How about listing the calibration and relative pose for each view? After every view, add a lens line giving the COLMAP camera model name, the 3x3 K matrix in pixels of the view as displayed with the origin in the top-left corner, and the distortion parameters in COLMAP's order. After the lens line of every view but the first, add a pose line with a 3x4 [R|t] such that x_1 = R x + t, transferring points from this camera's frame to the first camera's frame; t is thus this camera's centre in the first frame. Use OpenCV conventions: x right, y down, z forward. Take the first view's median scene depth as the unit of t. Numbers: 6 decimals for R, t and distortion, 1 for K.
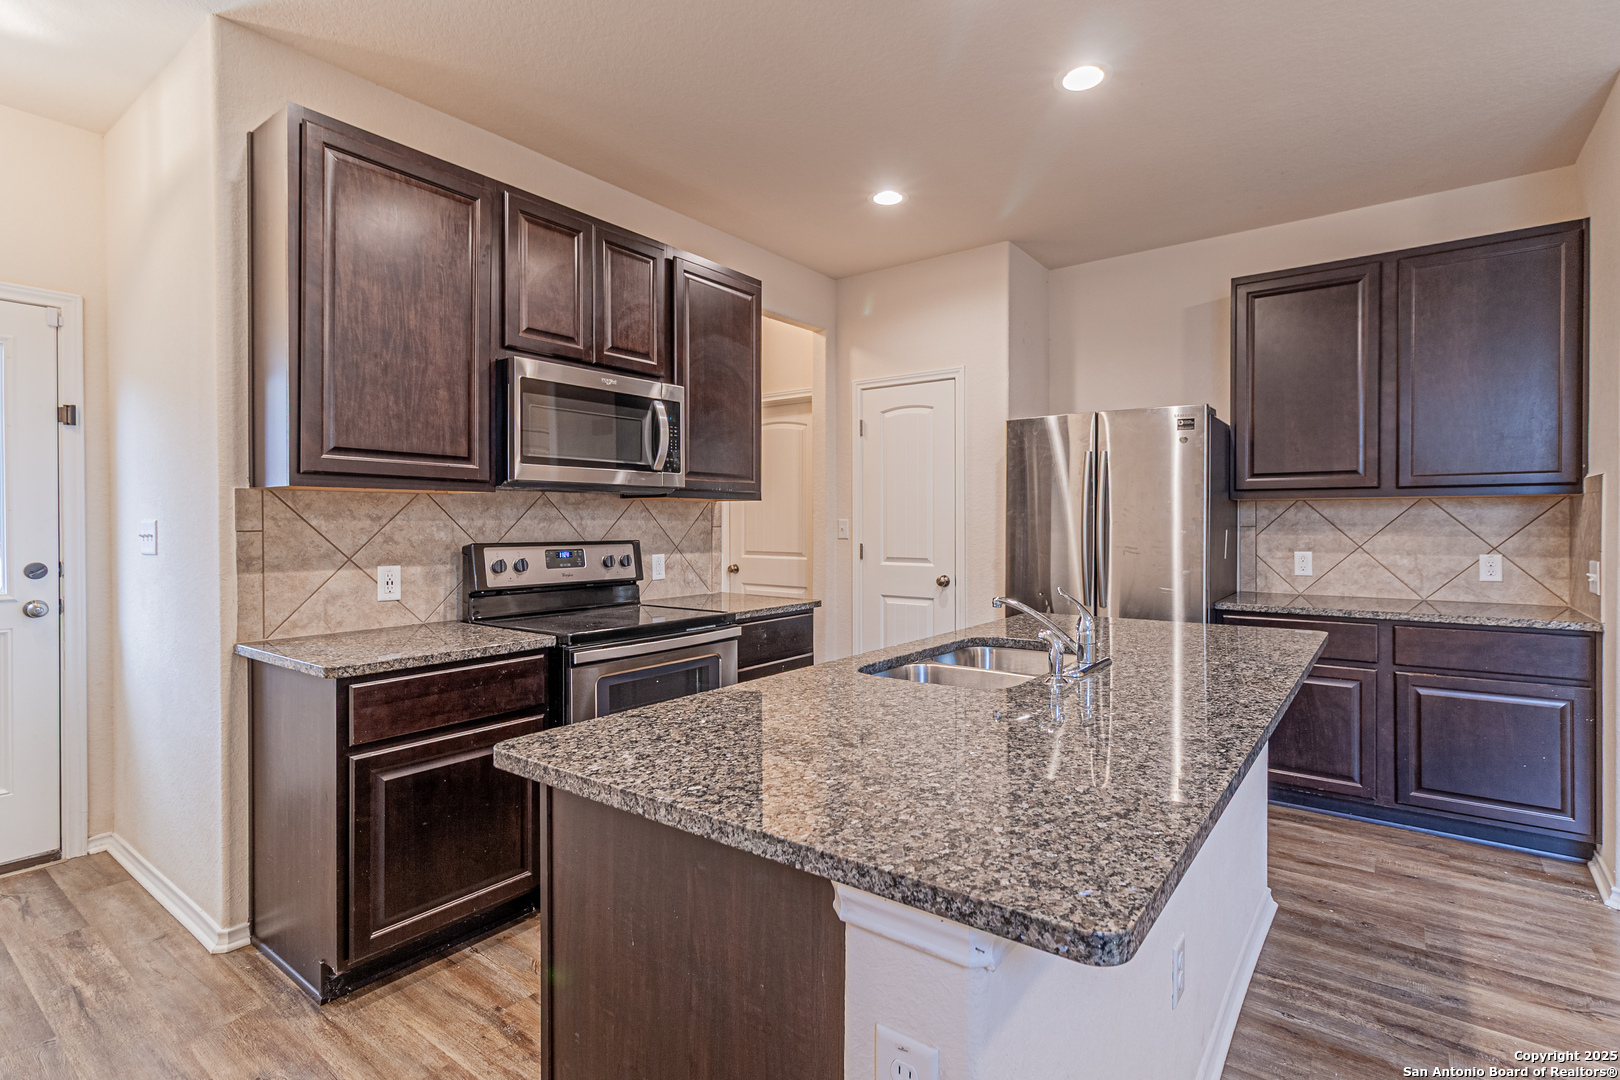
lens RADIAL K [[769.6, 0, 806.6], [0, 769.6, 525.4], [0, 0, 1]] dist [0.002771, 0.000871]
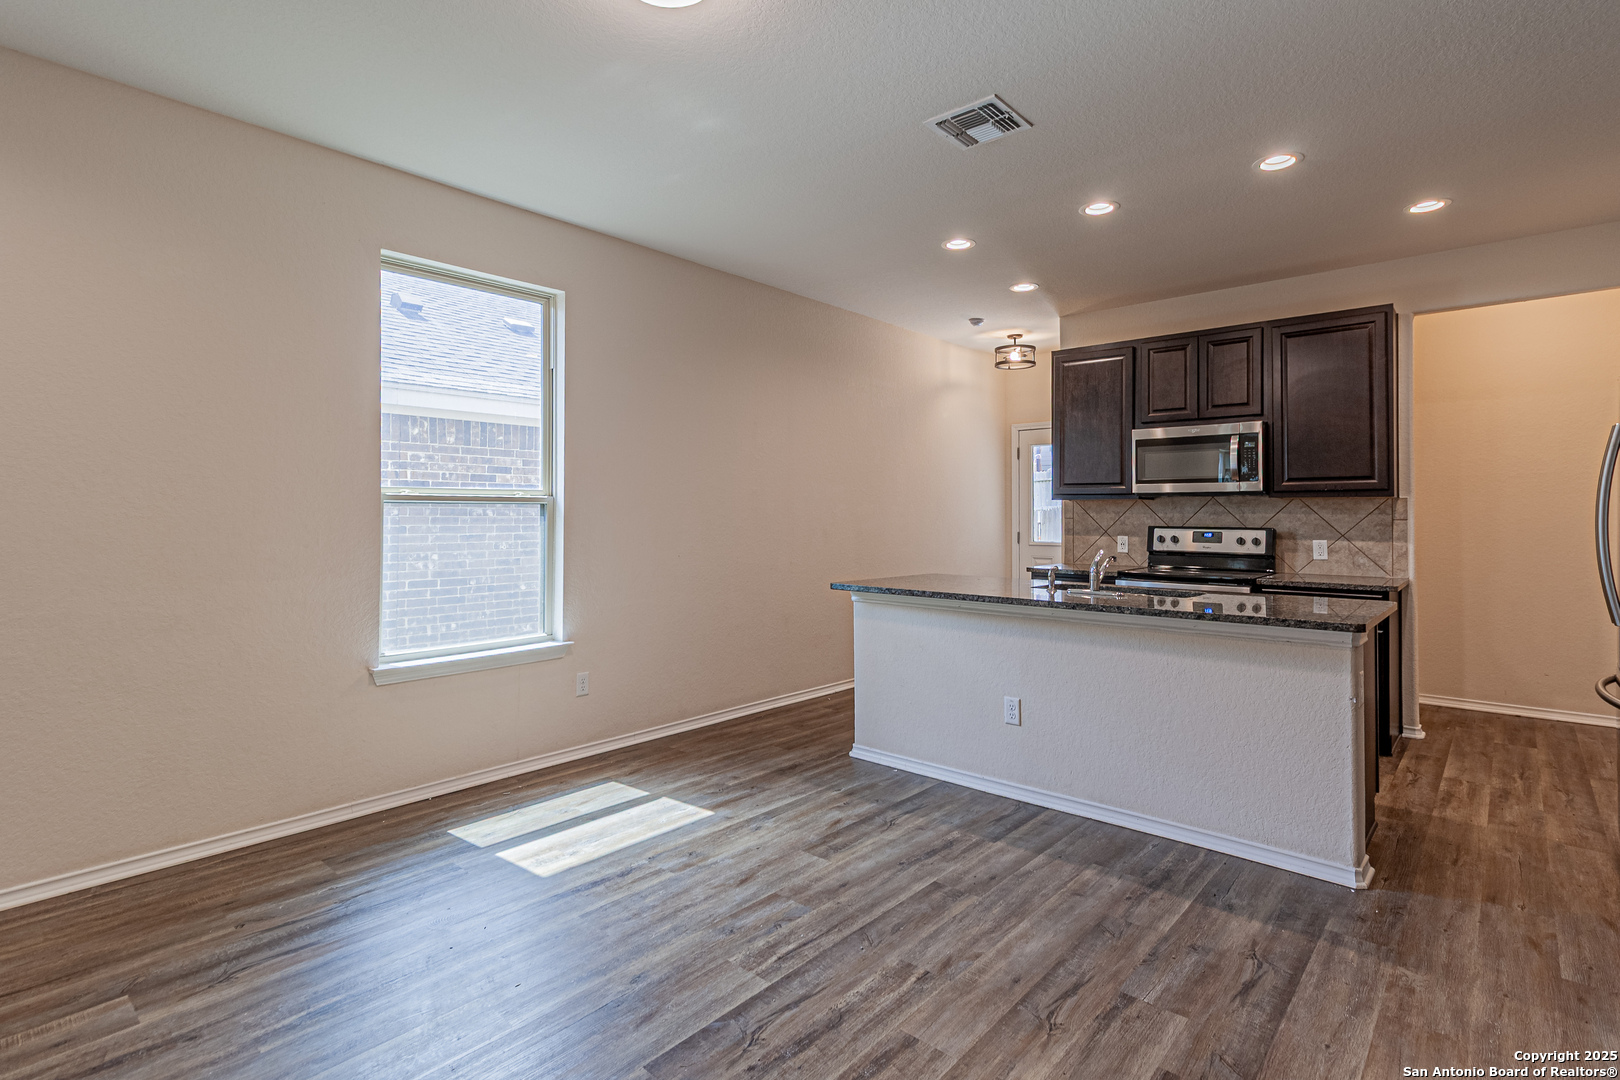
lens RADIAL K [[762.2, 0, 823.7], [0, 762.2, 502.8], [0, 0, 1]] dist [0.003516, 0.000525]
pose [[-0.057838, -0.014021, -0.998228, 1.478791], [-0.007826, 0.999877, -0.013590, -0.001683], [0.998295, 0.007026, -0.057940, 0.303673]]
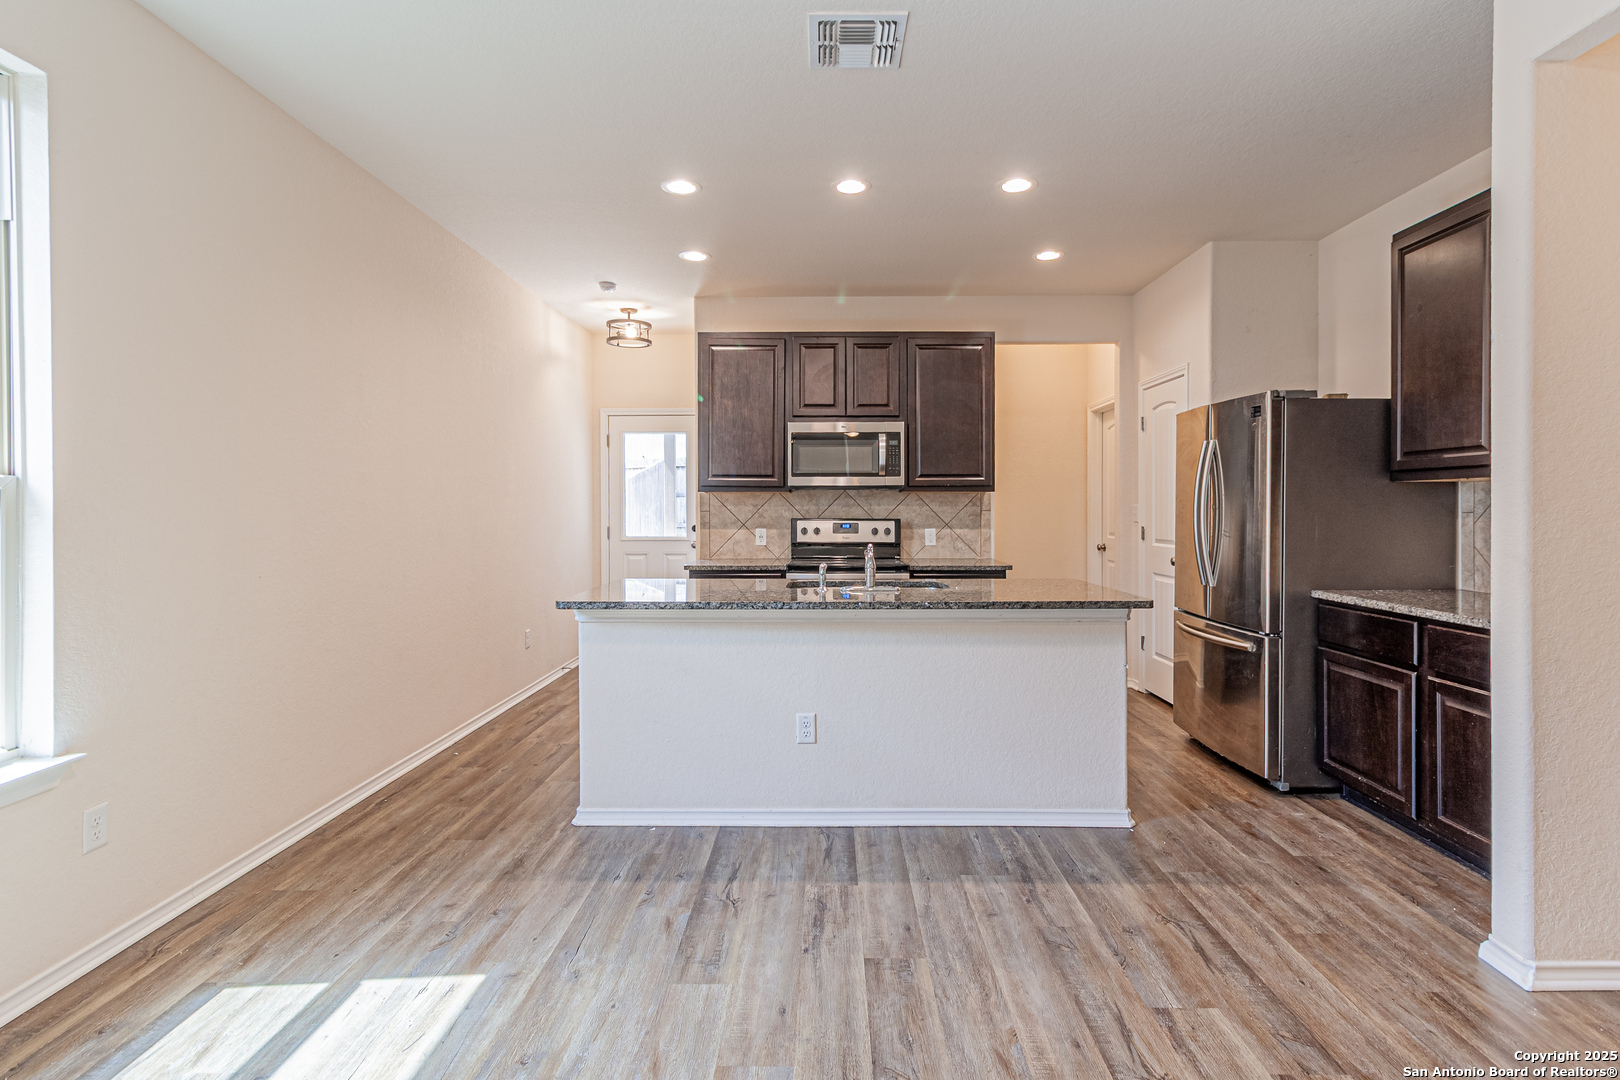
lens RADIAL K [[762.4, 0, 805.4], [0, 762.4, 511.6], [0, 0, 1]] dist [0.004732, 0.000781]
pose [[0.589130, 0.004509, -0.808026, 1.118969], [-0.003433, 0.999989, 0.003078, 0.000618], [0.808031, 0.000960, 0.589139, -0.097616]]
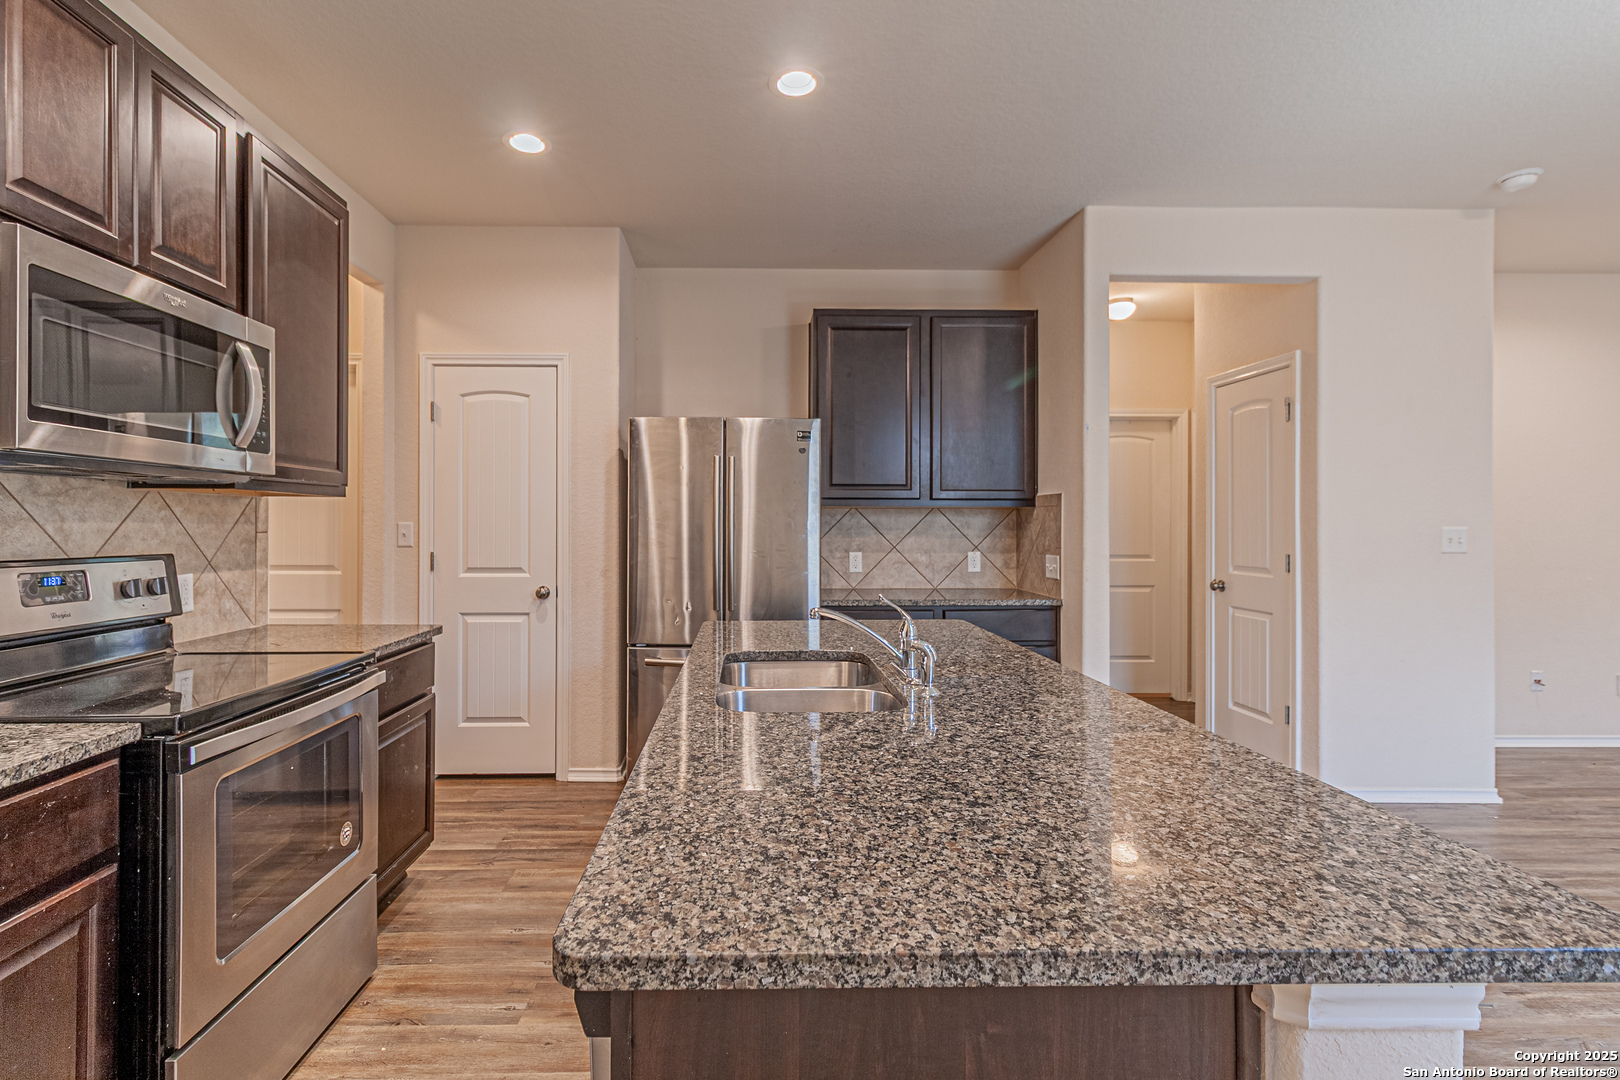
lens RADIAL K [[776.4, 0, 744.5], [0, 776.4, 523.9], [0, 0, 1]] dist [0.005924, 0.000340]
pose [[0.789407, 0.003766, 0.613859, -0.288170], [0.000162, 0.999980, -0.006344, -0.001806], [-0.613870, 0.005107, 0.789390, 0.226273]]
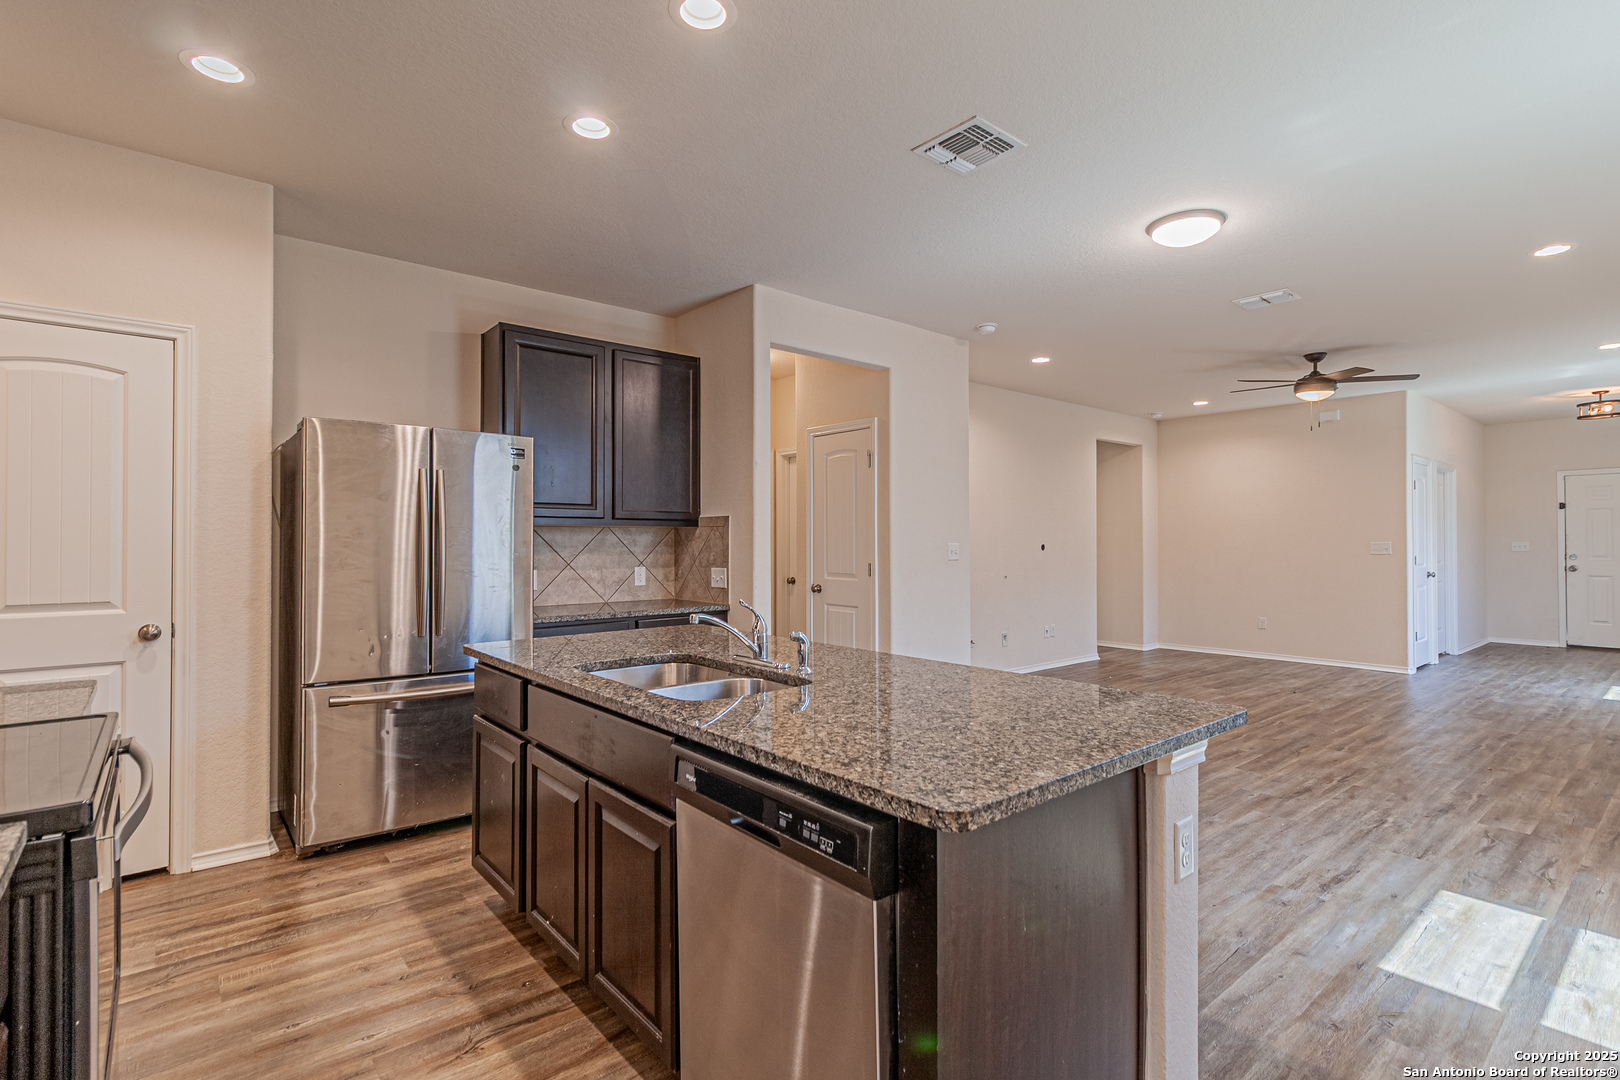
lens RADIAL K [[777.0, 0, 815.3], [0, 777.0, 532.1], [0, 0, 1]] dist [0.001263, 0.001152]
pose [[0.219112, 0.015067, 0.975583, -0.559228], [0.006106, 0.999840, -0.016813, -0.001549], [-0.975681, 0.009641, 0.218985, 0.425025]]
